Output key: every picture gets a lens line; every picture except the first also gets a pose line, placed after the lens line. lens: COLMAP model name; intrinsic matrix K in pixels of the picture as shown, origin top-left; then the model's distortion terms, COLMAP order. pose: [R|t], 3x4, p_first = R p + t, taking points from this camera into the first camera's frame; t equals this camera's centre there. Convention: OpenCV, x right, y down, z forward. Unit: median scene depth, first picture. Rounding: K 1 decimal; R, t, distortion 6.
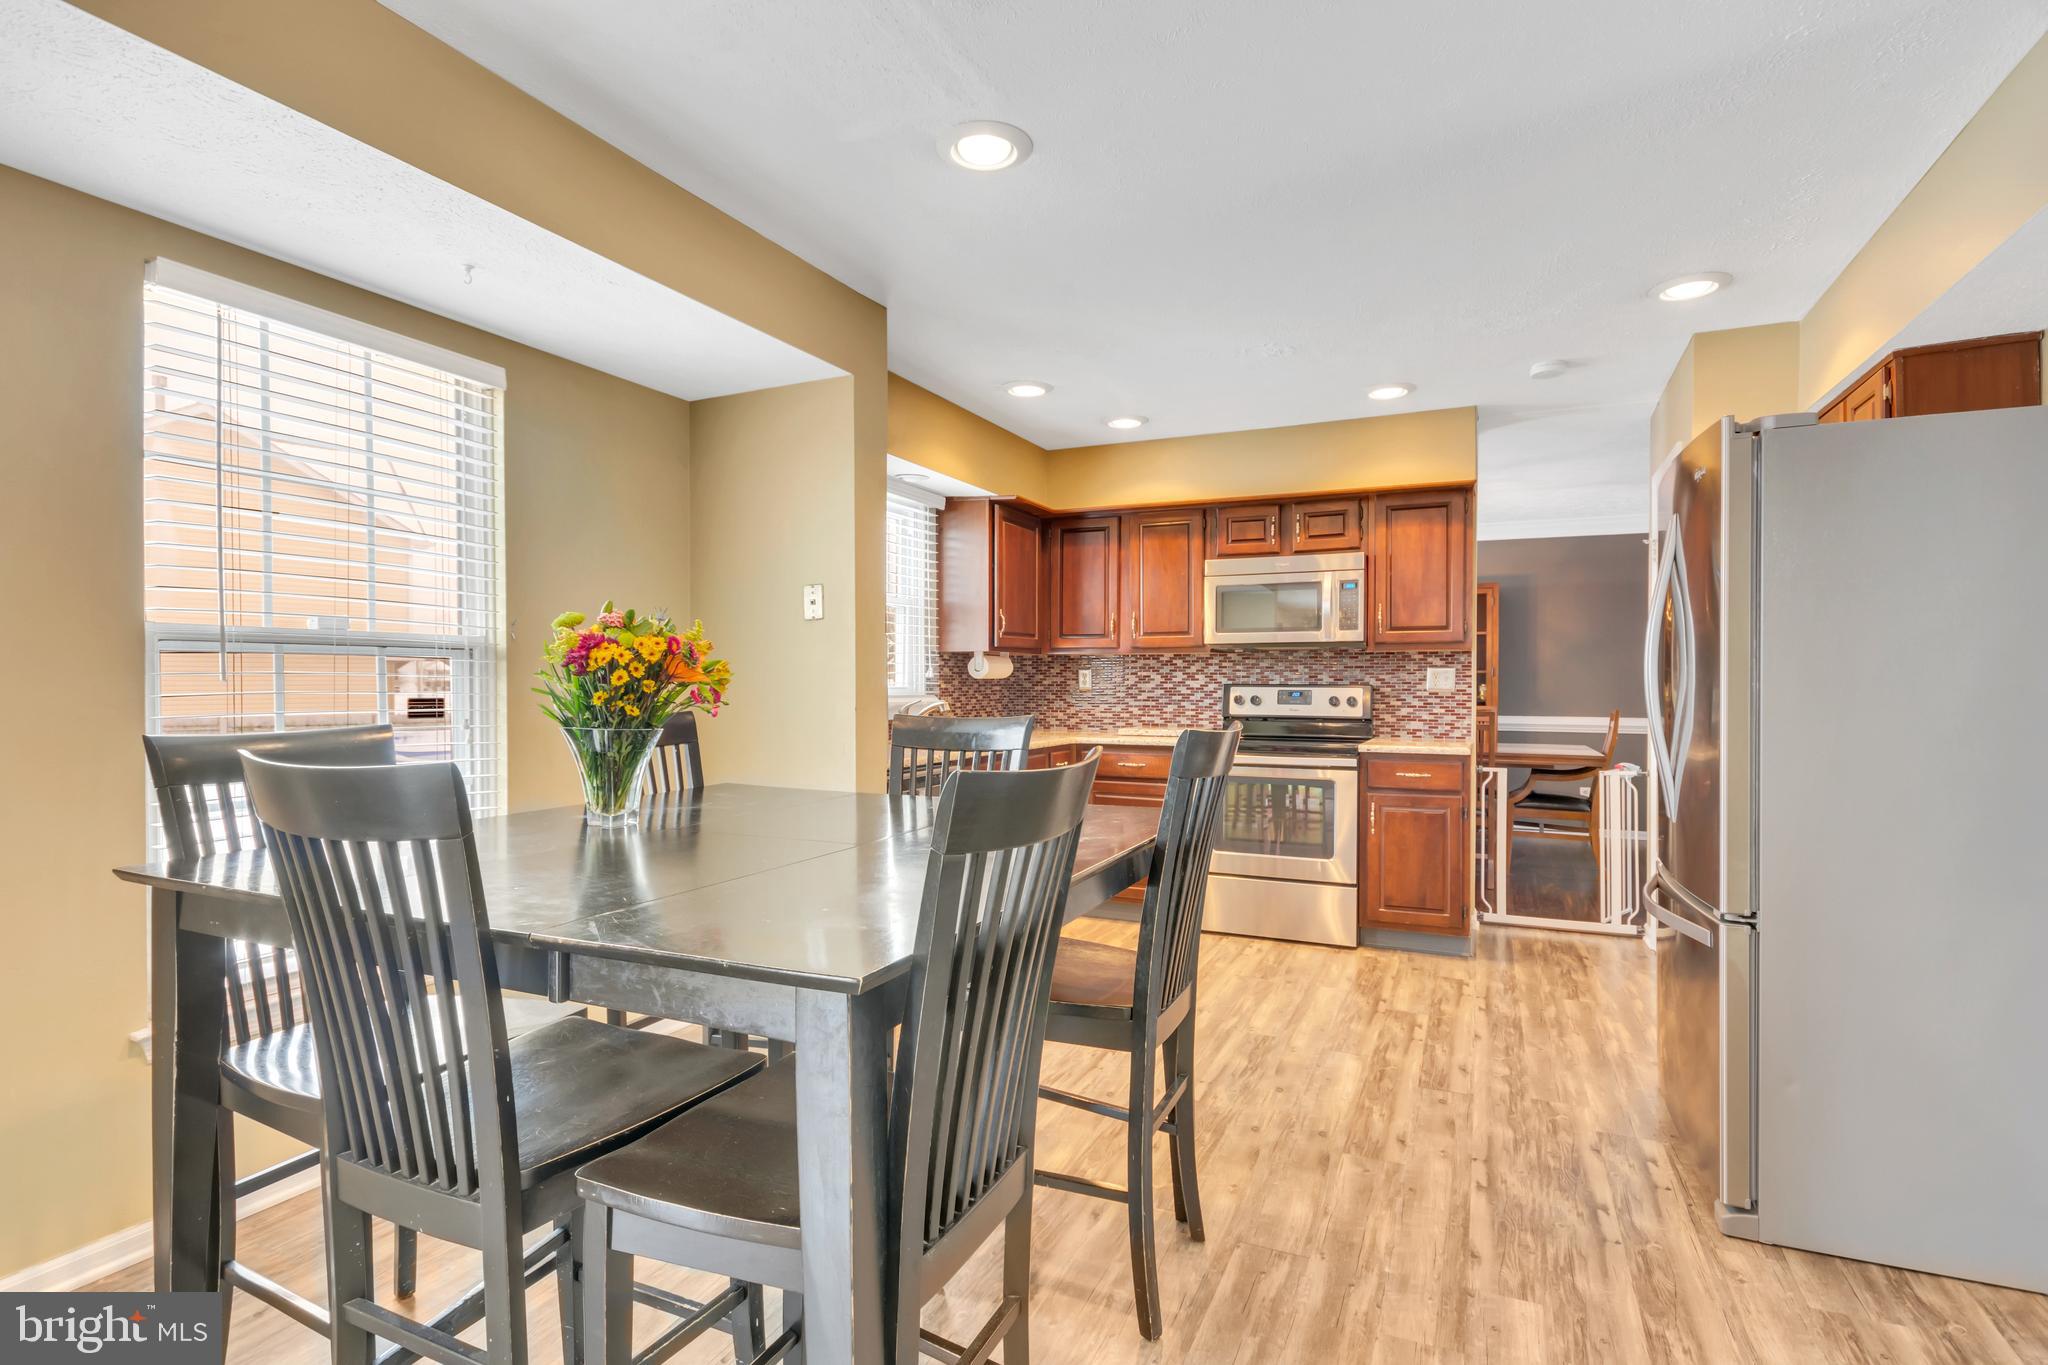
lens RADIAL K [[992.2, 0, 1034.5], [0, 992.2, 687.2], [0, 0, 1]] dist [0.006615, -0.006180]
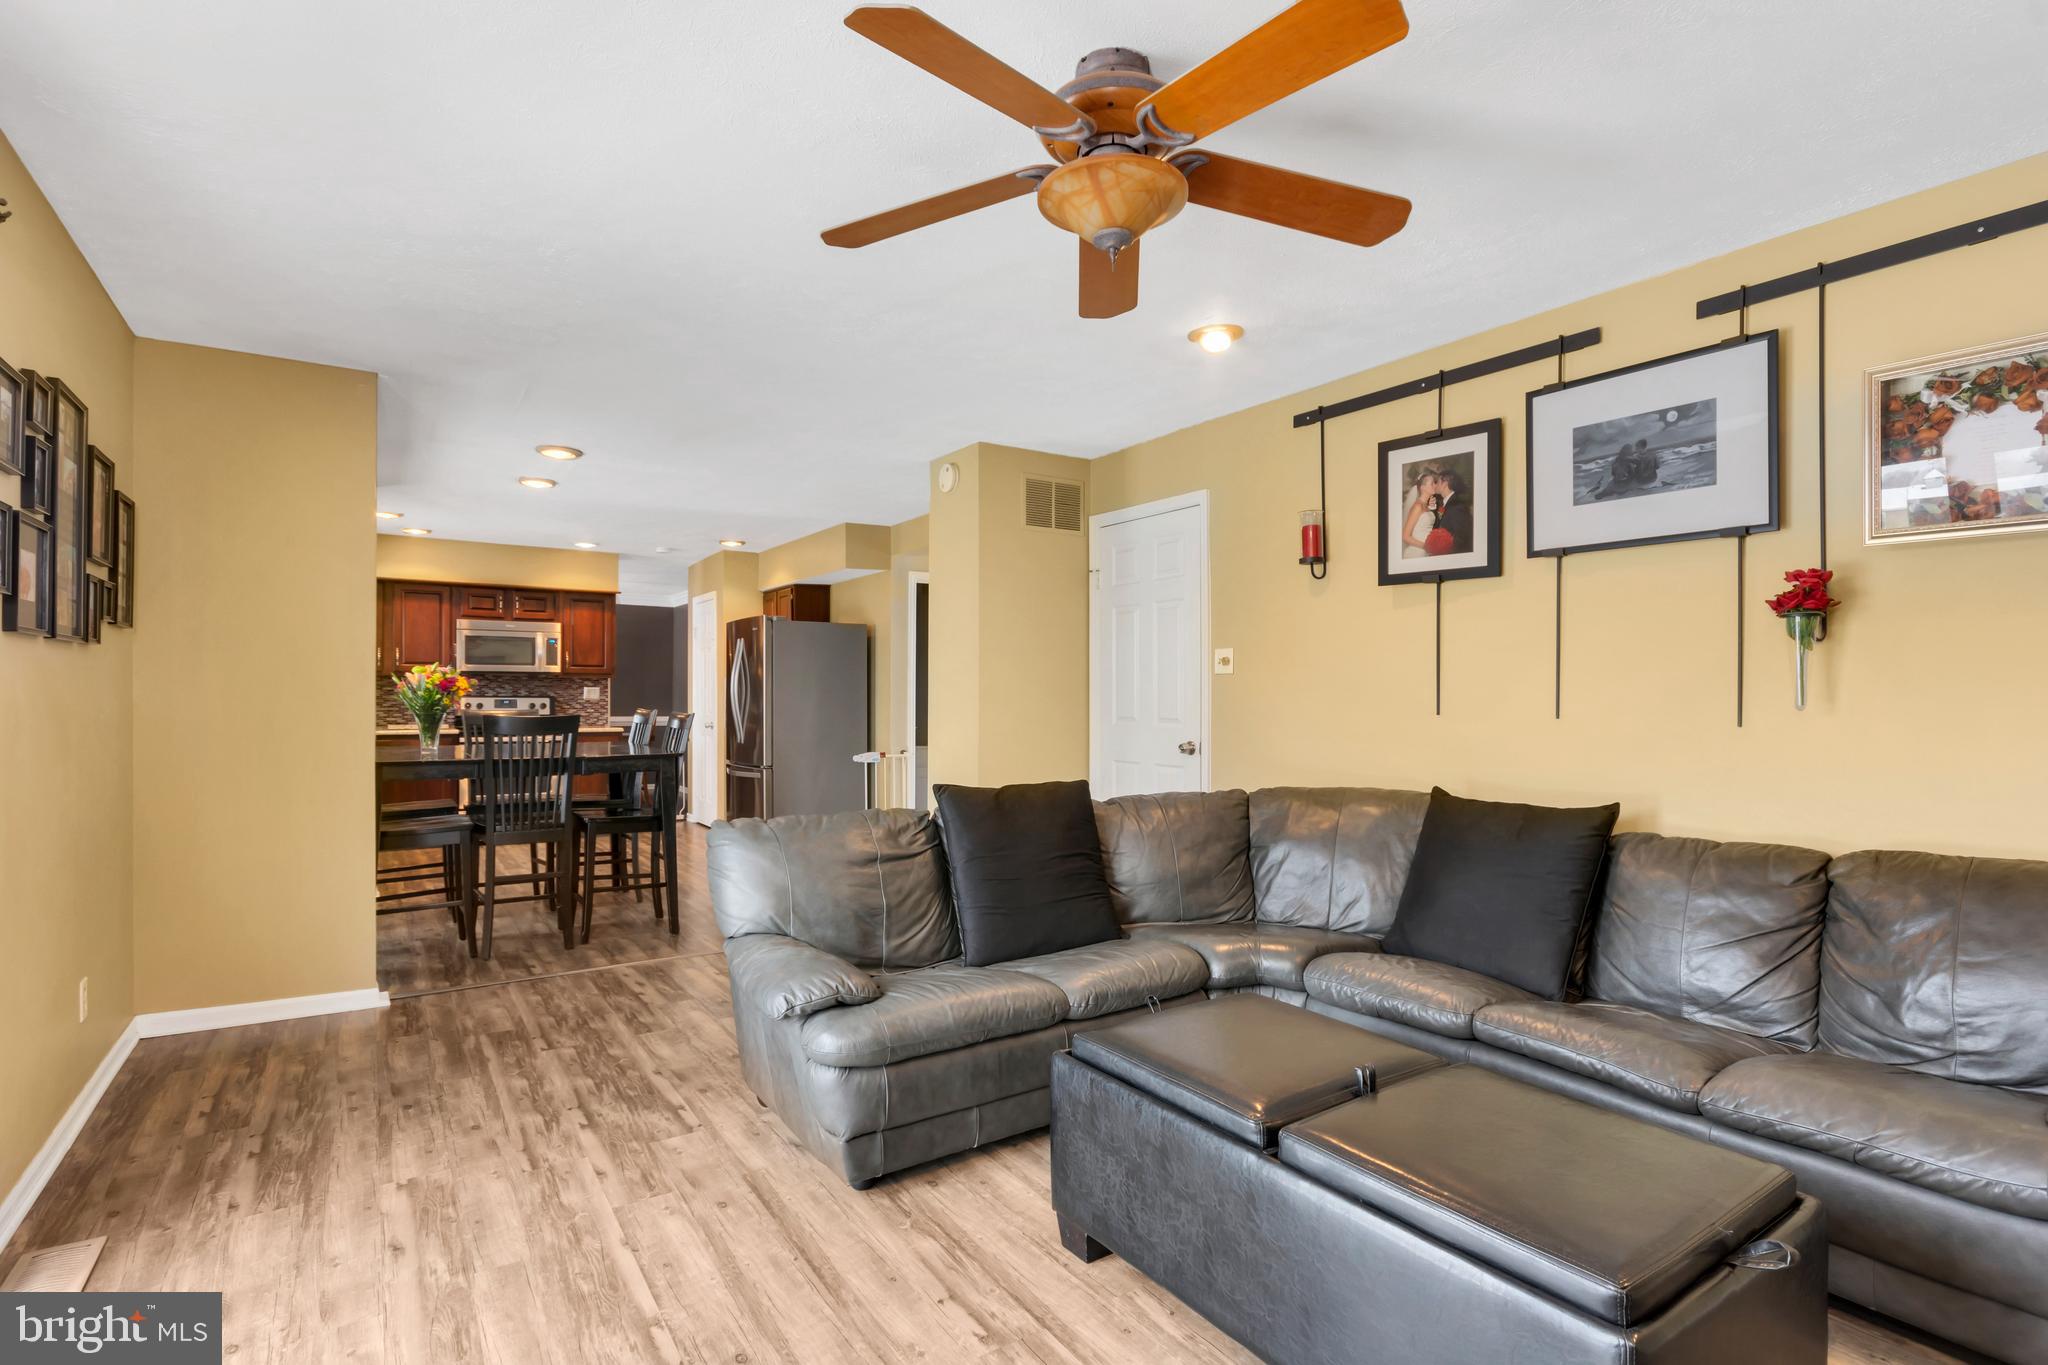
lens RADIAL K [[992.2, 0, 1036.1], [0, 992.2, 685.7], [0, 0, 1]] dist [0.006615, -0.006180]
pose [[0.511807, 0.011474, 0.859024, -0.752025], [-0.002219, 0.999925, -0.012034, -0.001805], [-0.859097, 0.004253, 0.511794, -0.651616]]
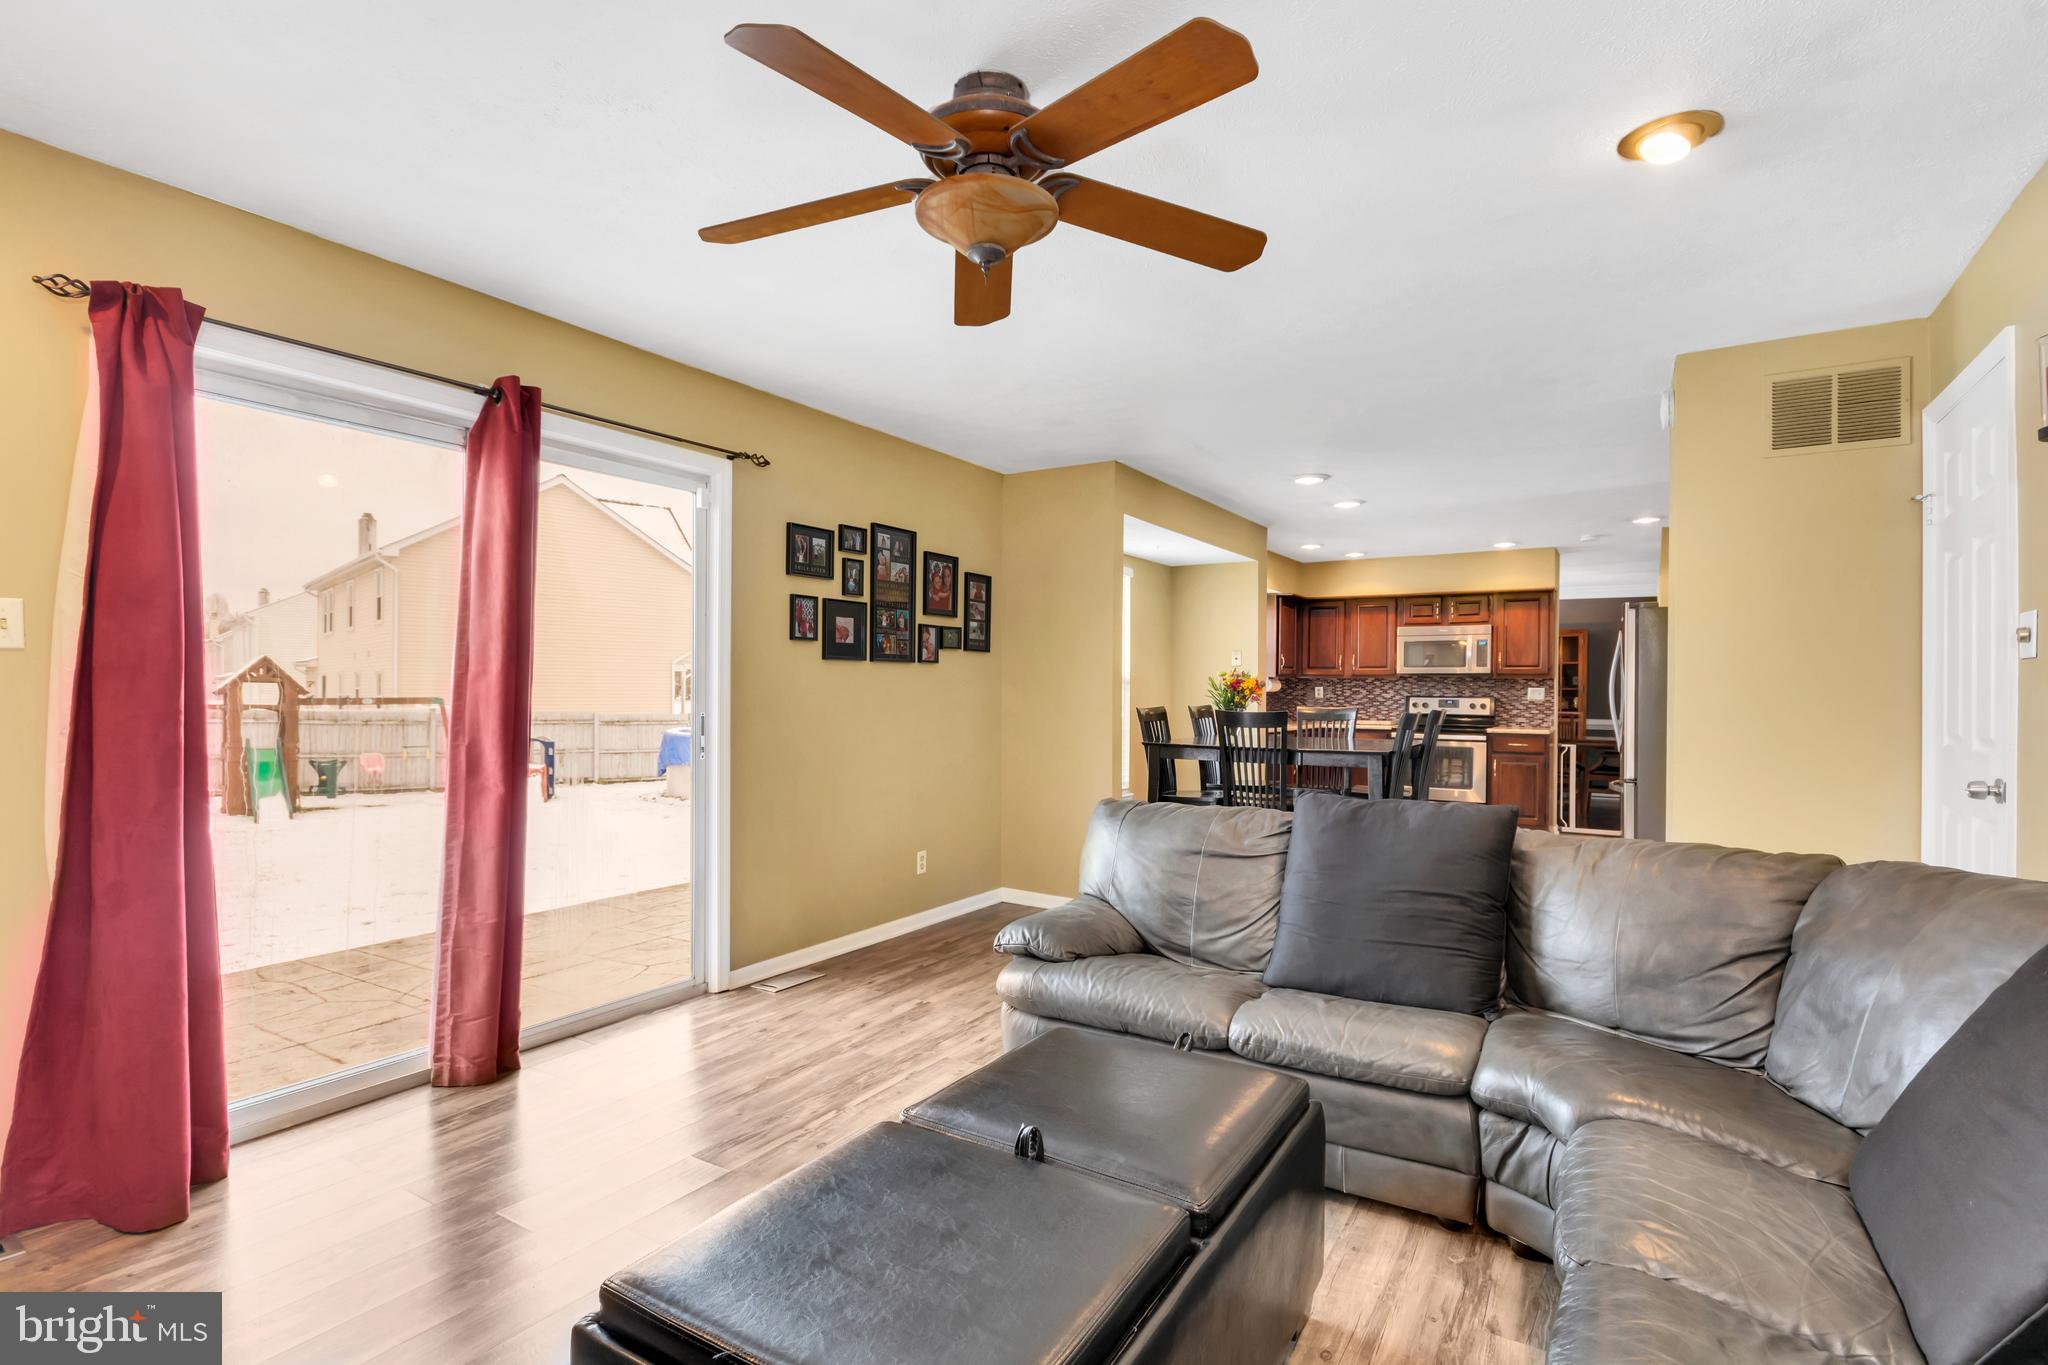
lens RADIAL K [[992.2, 0, 1004.7], [0, 992.2, 684.5], [0, 0, 1]] dist [0.006615, -0.006180]
pose [[0.991290, 0.007467, -0.131487, -0.304251], [-0.008652, 0.999927, -0.008447, -0.002236], [0.131415, 0.009511, 0.991282, -0.900780]]
